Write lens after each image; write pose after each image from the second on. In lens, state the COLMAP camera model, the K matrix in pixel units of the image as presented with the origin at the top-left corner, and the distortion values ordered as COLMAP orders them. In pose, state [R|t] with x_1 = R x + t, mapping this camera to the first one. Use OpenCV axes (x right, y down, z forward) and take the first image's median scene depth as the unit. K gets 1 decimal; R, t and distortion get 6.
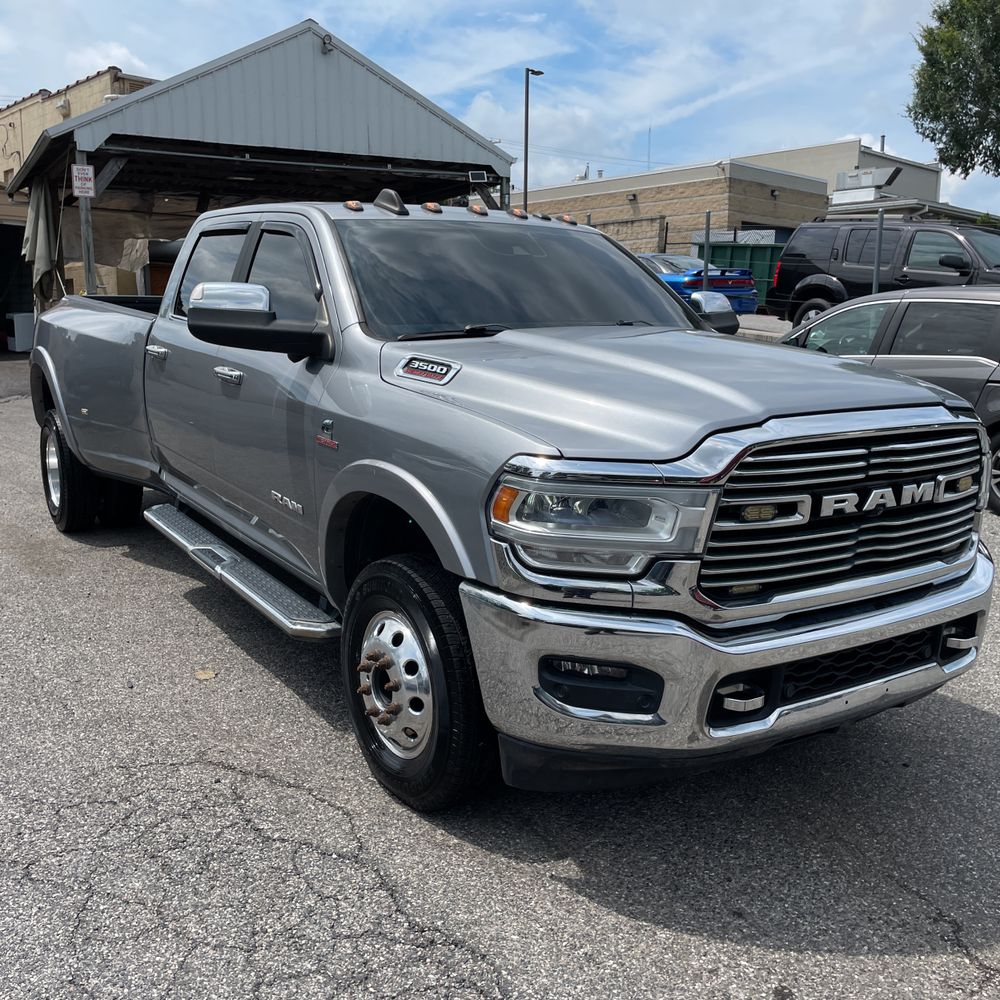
lens RADIAL K [[1004.4, 0, 484.2], [0, 1004.4, 499.0], [0, 0, 1]] dist [0.083741, -0.111696]
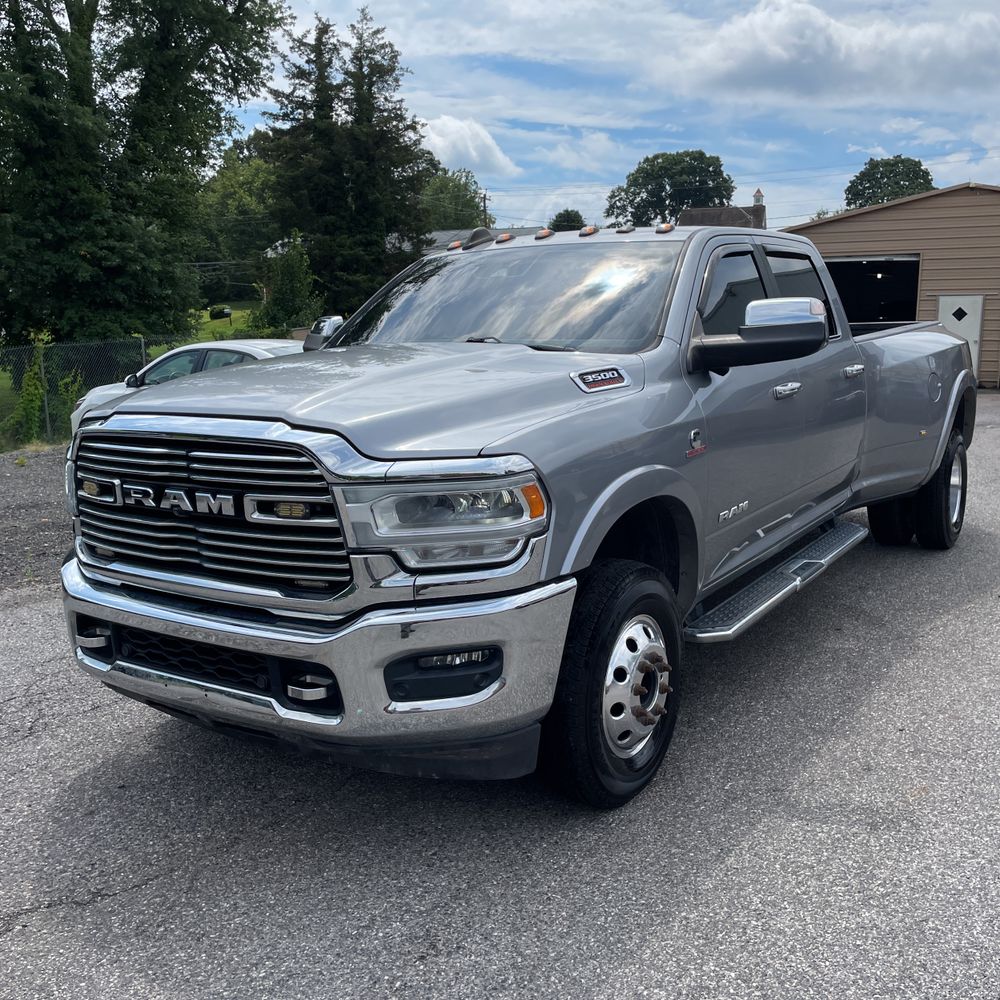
lens RADIAL K [[1005.5, 0, 507.5], [0, 1005.5, 496.8], [0, 0, 1]] dist [0.085271, -0.112532]
pose [[0.401147, 0.121991, -0.907854, 0.215334], [-0.155496, 0.985777, 0.063753, -0.017986], [0.902719, 0.115594, 0.414411, 0.126795]]
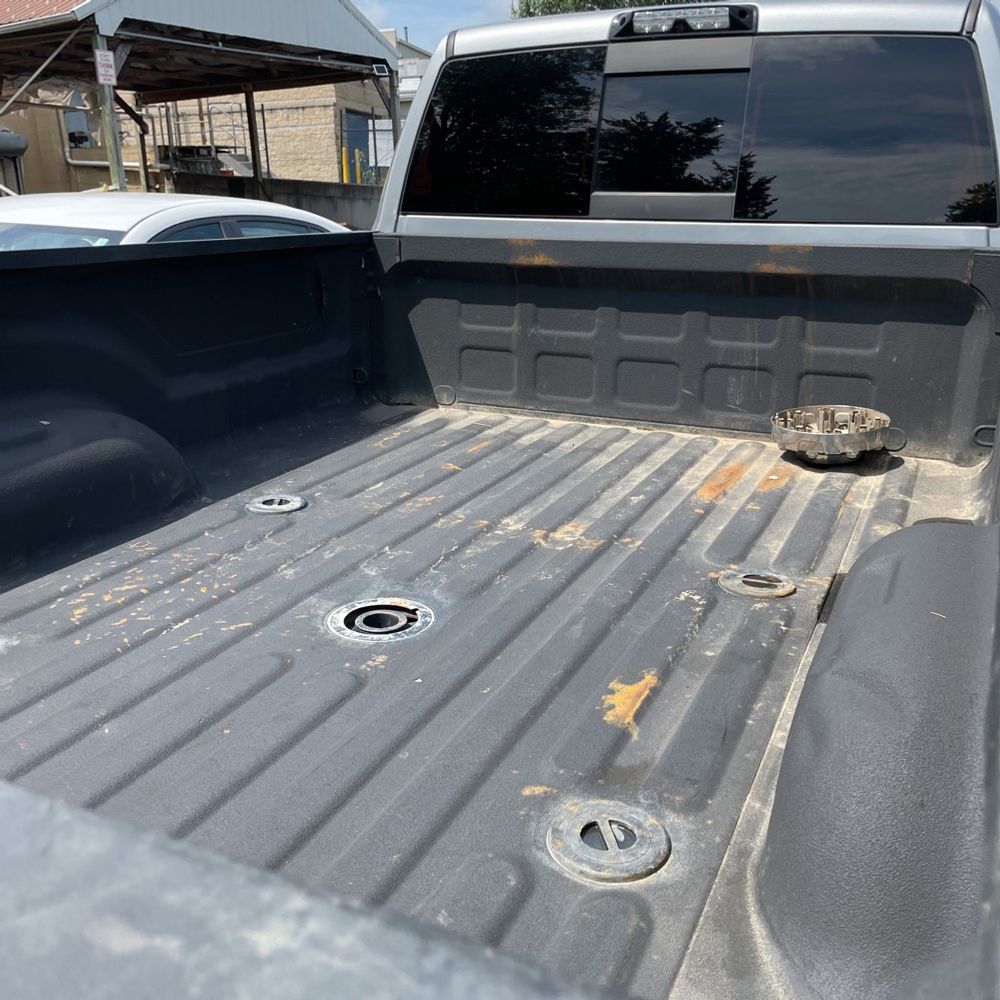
lens RADIAL K [[1004.4, 0, 484.2], [0, 1004.4, 499.0], [0, 0, 1]] dist [0.083741, -0.111696]
pose [[0.855474, -0.174351, 0.487612, -0.501944], [0.121997, 0.982969, 0.137437, 0.001183], [-0.503269, -0.058087, 0.862175, -0.032613]]
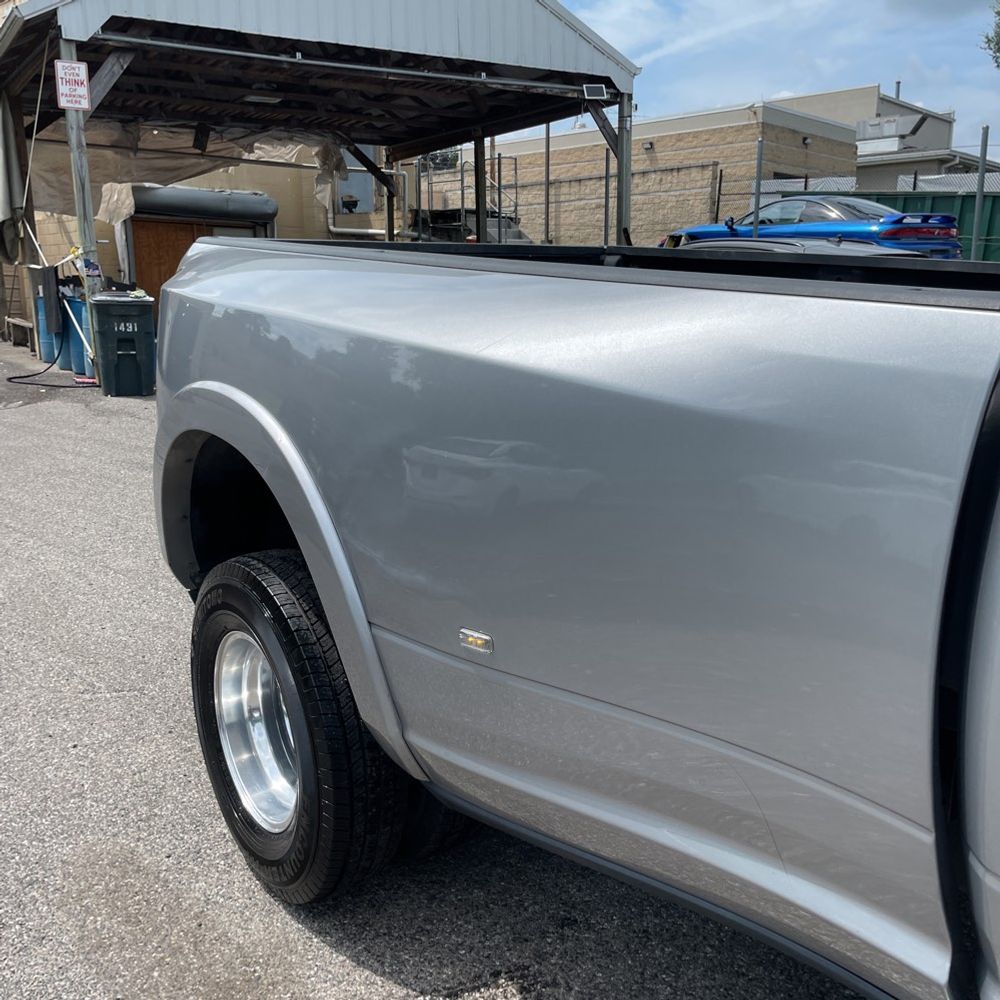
lens RADIAL K [[1011.8, 0, 497.1], [0, 1011.8, 514.2], [0, 0, 1]] dist [0.074473, -0.093839]
pose [[0.998027, -0.019942, 0.059531, -0.123249], [0.017136, 0.998734, 0.047284, -0.040801], [-0.060399, -0.046171, 0.997106, 0.222524]]
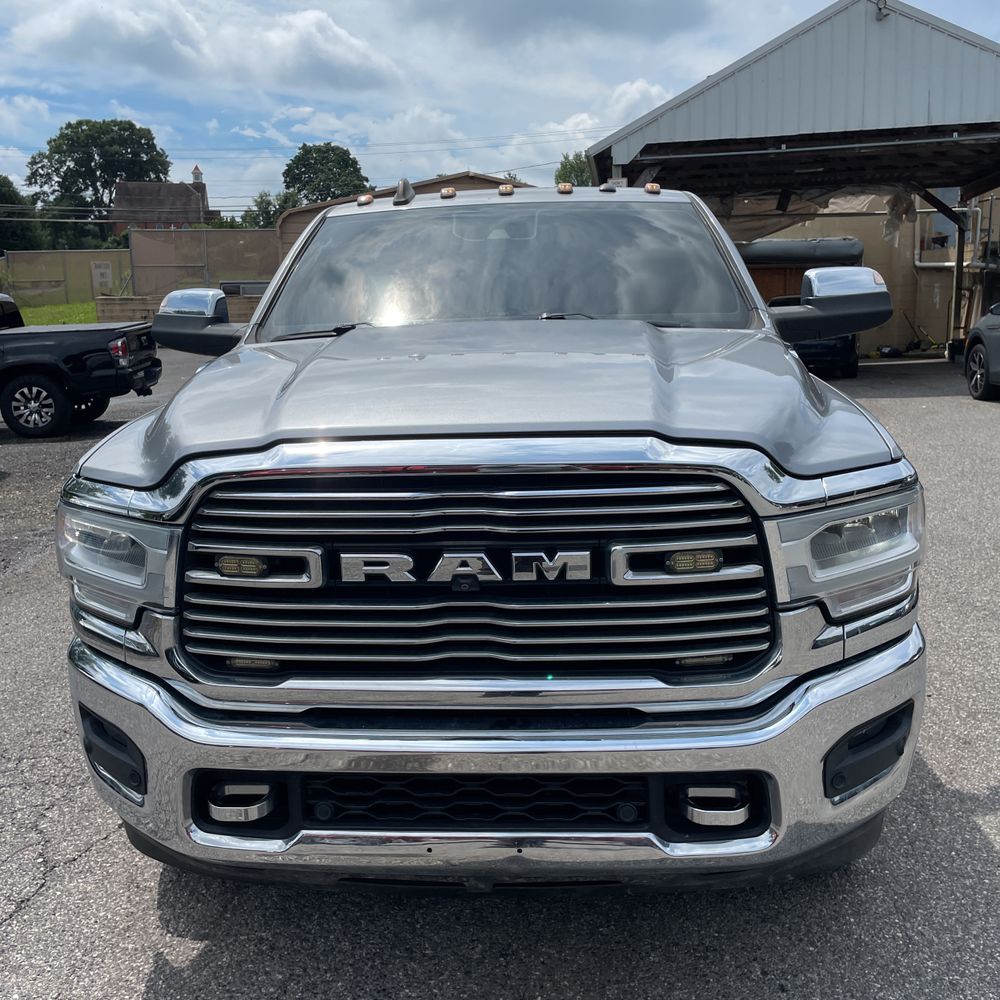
lens RADIAL K [[1004.4, 0, 484.2], [0, 1004.4, 499.0], [0, 0, 1]] dist [0.083741, -0.111696]
pose [[0.799048, 0.076403, -0.596394, 0.116754], [-0.077097, 0.996725, 0.024394, -0.009294], [0.596304, 0.026488, 0.802321, 0.066920]]
